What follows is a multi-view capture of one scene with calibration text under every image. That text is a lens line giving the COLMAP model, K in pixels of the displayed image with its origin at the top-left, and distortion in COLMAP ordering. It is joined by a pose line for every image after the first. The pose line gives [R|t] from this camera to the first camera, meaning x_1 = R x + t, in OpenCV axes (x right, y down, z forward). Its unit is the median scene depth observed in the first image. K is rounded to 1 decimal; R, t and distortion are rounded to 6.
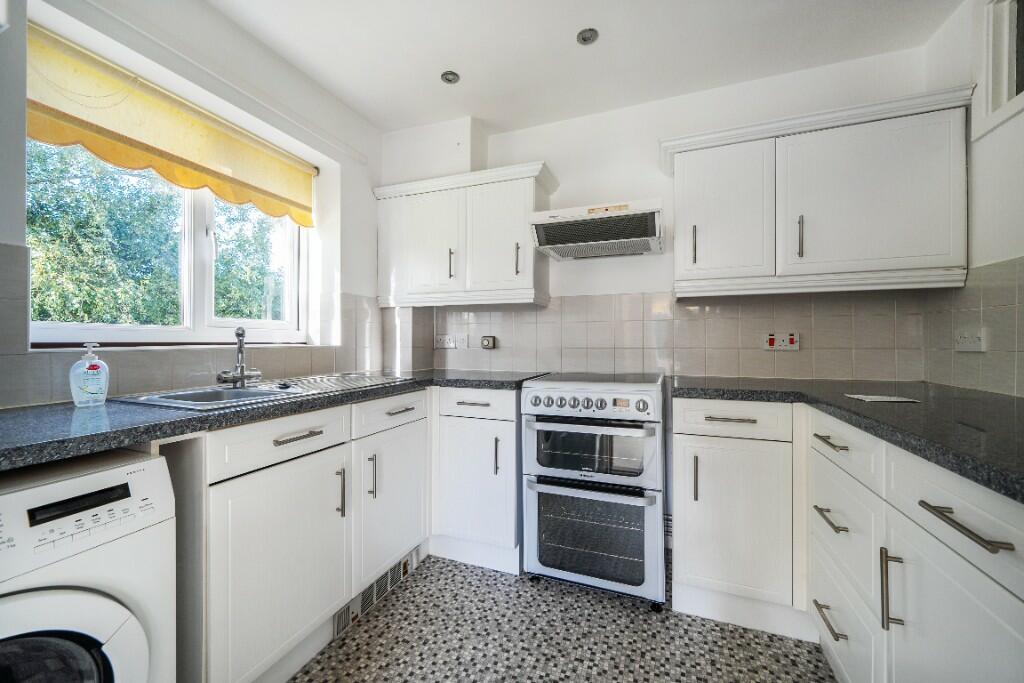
lens RADIAL K [[386.2, 0, 513.7], [0, 386.2, 341.0], [0, 0, 1]] dist [-0.001278, -0.000063]
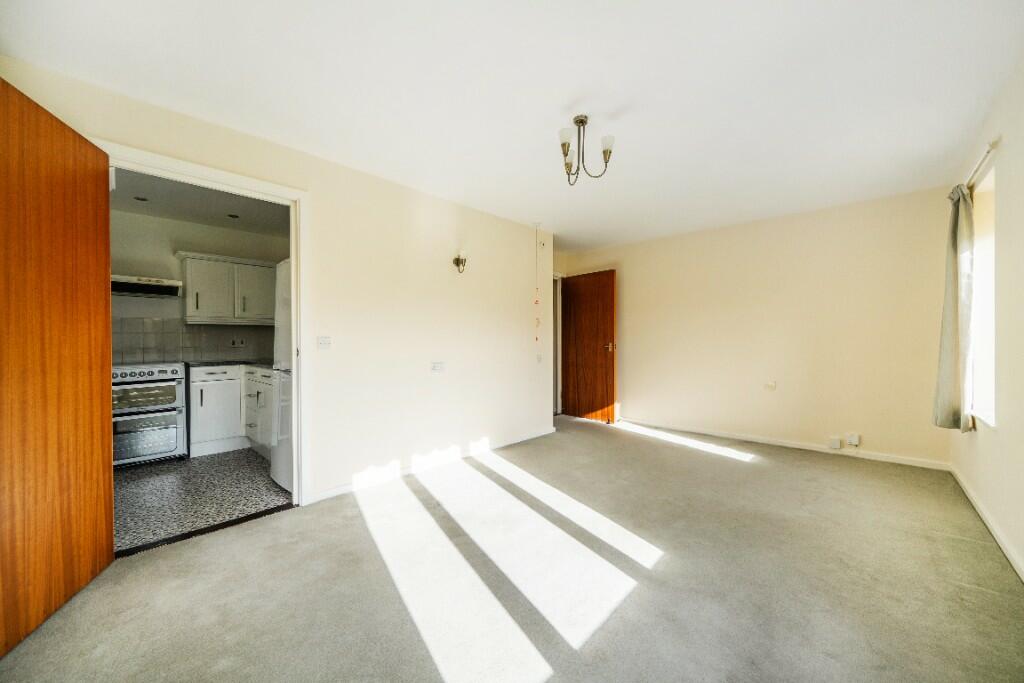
lens RADIAL K [[386.2, 0, 512.4], [0, 386.2, 341.8], [0, 0, 1]] dist [-0.001278, -0.000063]
pose [[0.368887, -0.009939, 0.929421, -1.188204], [0.001735, 0.999948, 0.010005, -0.038165], [-0.929473, -0.002078, 0.368885, -1.931038]]
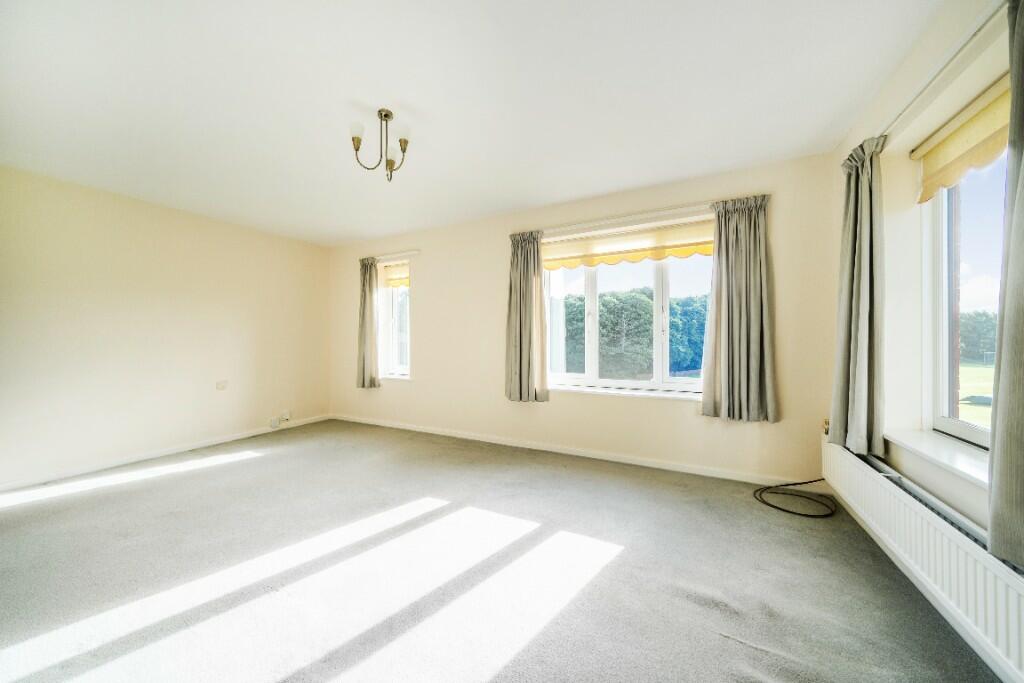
lens RADIAL K [[352.0, 0, 505.6], [0, 352.0, 339.8], [0, 0, 1]] dist [-0.002057, -0.000118]
pose [[-0.994620, -0.000474, 0.103591, 0.572403], [-0.000674, 0.999998, -0.001902, 0.000579], [-0.103590, -0.001961, -0.994618, 1.171760]]
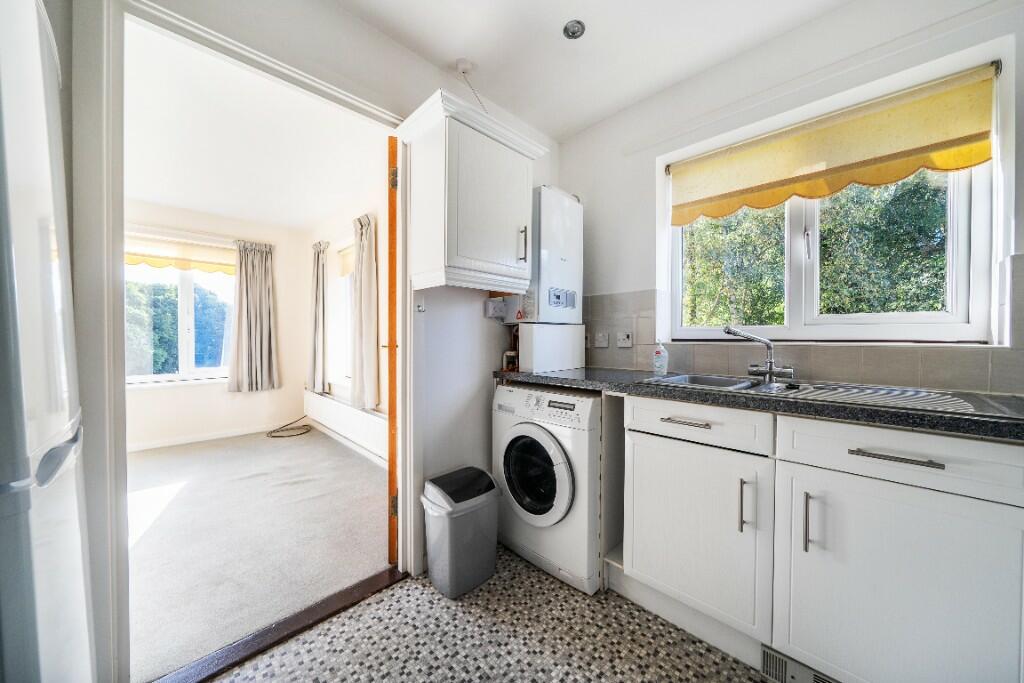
lens RADIAL K [[352.0, 0, 506.5], [0, 352.0, 342.0], [0, 0, 1]] dist [-0.002057, -0.000118]
pose [[-0.404102, 0.009172, -0.914668, 0.748320], [-0.000318, 0.999948, 0.010168, 0.000989], [0.914714, 0.004400, -0.404078, 1.411120]]
